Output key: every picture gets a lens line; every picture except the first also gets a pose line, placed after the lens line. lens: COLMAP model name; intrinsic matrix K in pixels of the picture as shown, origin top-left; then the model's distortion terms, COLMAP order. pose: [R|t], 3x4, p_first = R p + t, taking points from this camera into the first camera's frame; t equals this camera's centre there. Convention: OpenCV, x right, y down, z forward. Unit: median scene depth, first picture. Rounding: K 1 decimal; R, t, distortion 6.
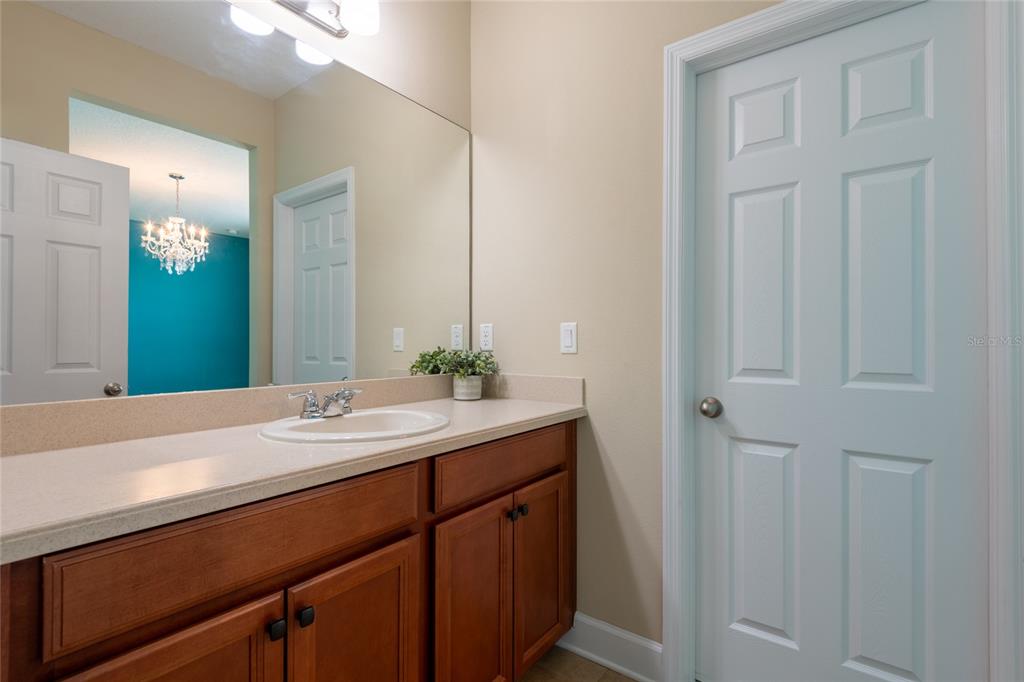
lens RADIAL K [[486.4, 0, 508.6], [0, 486.4, 338.5], [0, 0, 1]] dist [0.022876, -0.012913]
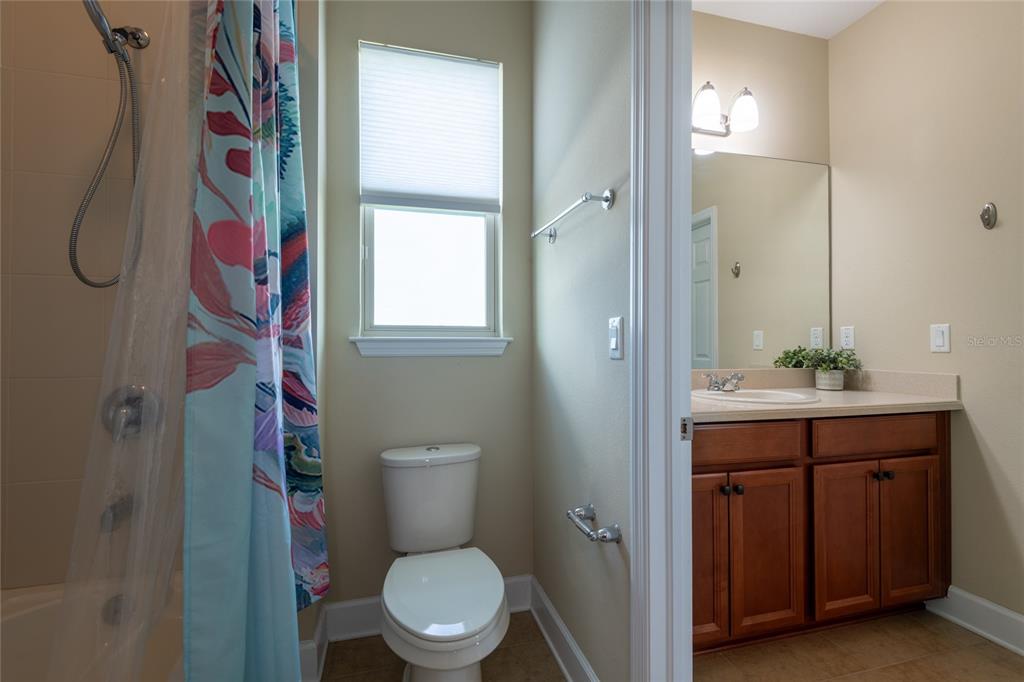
lens RADIAL K [[486.4, 0, 506.7], [0, 486.4, 338.0], [0, 0, 1]] dist [0.022876, -0.012913]
pose [[0.807770, -0.006647, -0.589460, -0.014406], [0.004199, 0.999976, -0.005522, 0.000485], [0.589483, 0.001985, 0.807779, -0.492849]]
